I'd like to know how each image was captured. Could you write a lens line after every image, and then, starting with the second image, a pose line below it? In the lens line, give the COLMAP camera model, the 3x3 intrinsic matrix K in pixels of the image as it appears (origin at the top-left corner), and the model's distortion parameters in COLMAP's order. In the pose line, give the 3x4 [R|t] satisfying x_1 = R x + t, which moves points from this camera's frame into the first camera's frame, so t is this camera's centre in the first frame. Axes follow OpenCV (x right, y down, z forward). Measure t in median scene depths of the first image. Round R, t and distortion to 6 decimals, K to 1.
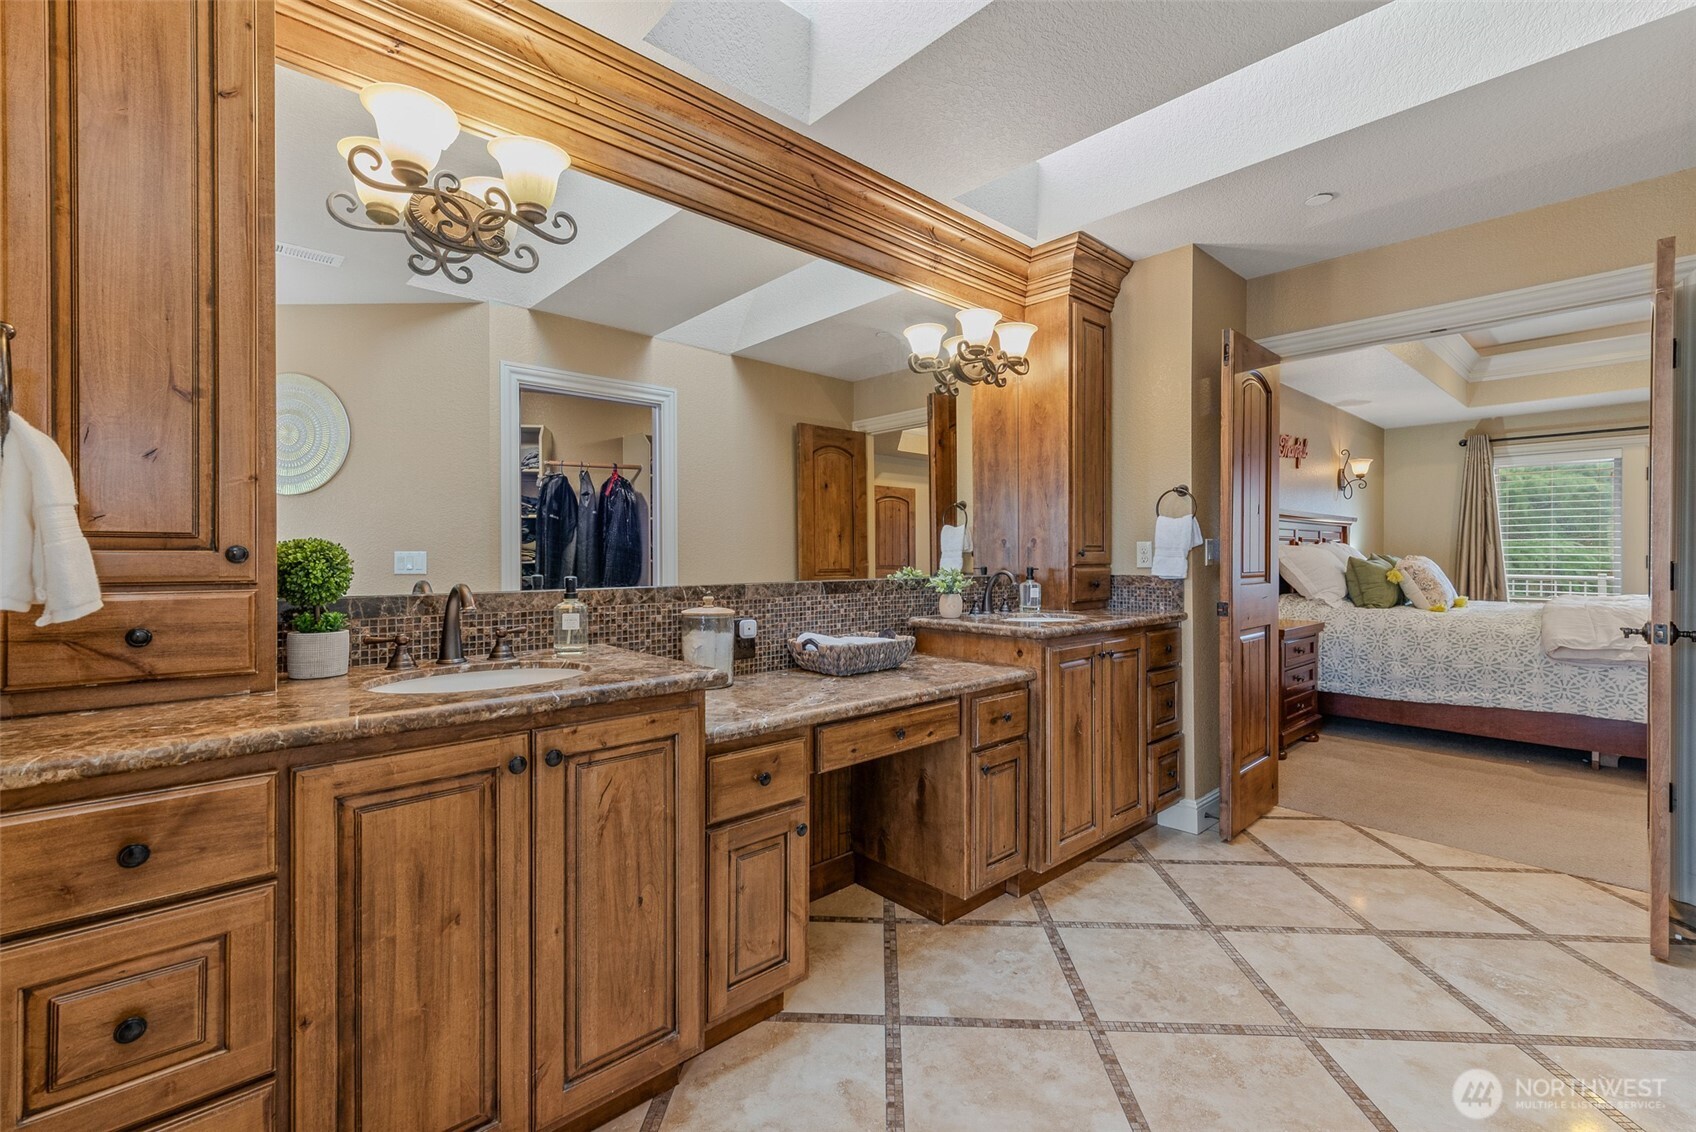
lens RADIAL K [[735.1, 0, 853.2], [0, 735.1, 556.6], [0, 0, 1]] dist [0.011098, -0.000493]
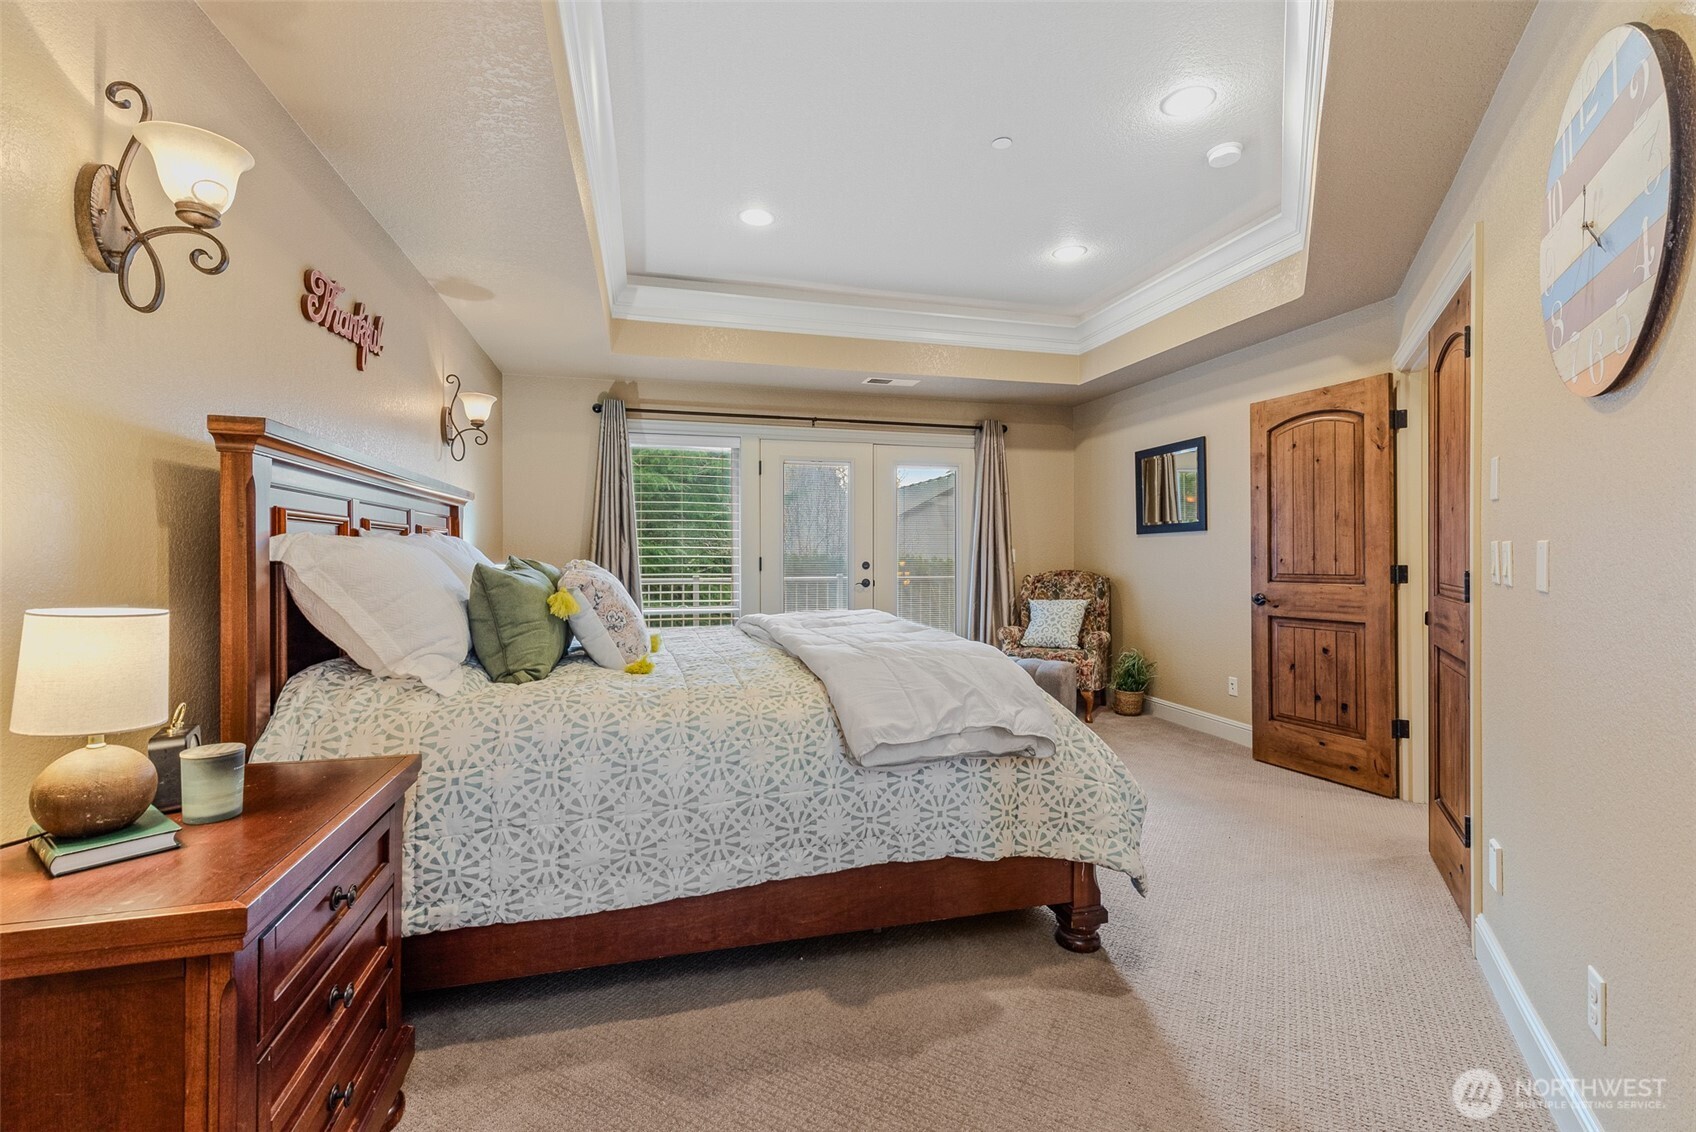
lens RADIAL K [[735.1, 0, 853.2], [0, 735.1, 556.6], [0, 0, 1]] dist [0.011098, -0.000493]
pose [[0.451989, -0.003558, 0.892016, 0.388377], [0.002476, 0.999993, 0.002733, -0.005184], [-0.892020, 0.000974, 0.451995, 0.610945]]
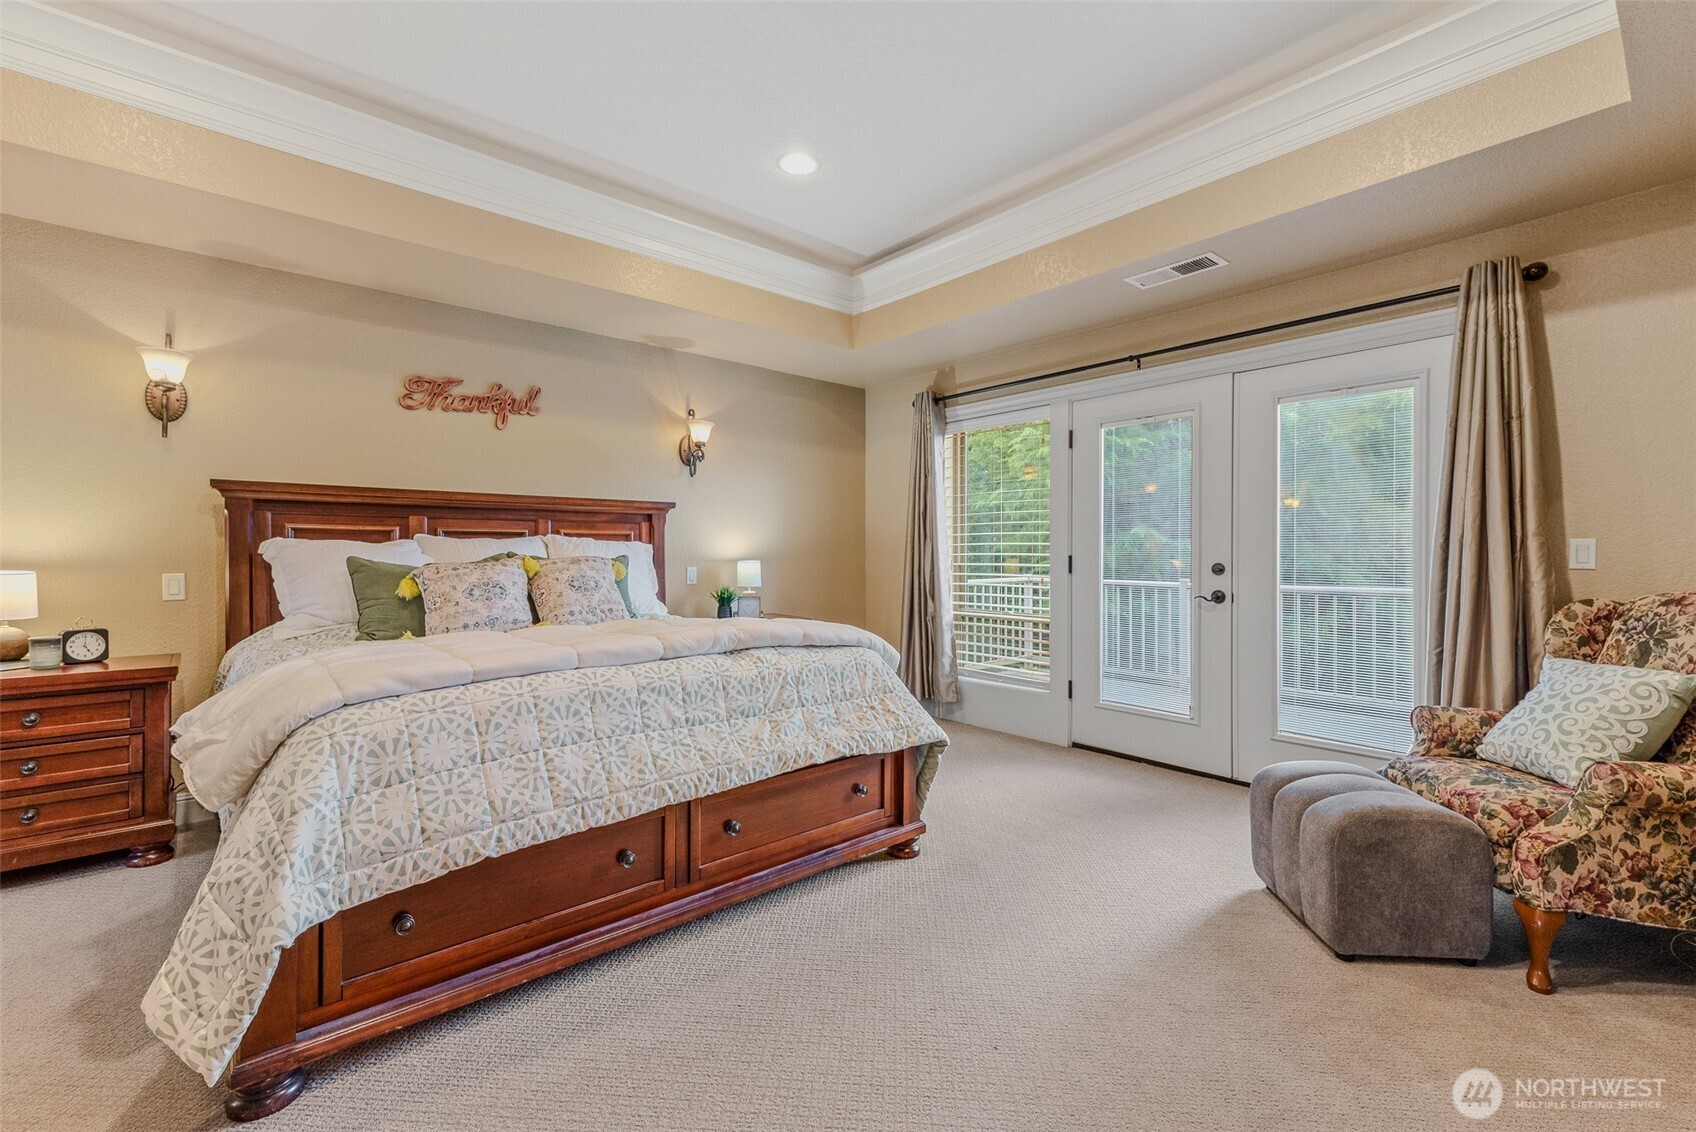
lens RADIAL K [[735.1, 0, 853.2], [0, 735.1, 556.6], [0, 0, 1]] dist [0.011098, -0.000493]
pose [[0.999755, 0.003522, -0.021834, 1.095752], [-0.003522, 0.999994, 0.000049, 0.000696], [0.021834, 0.000028, 0.999762, 0.373166]]
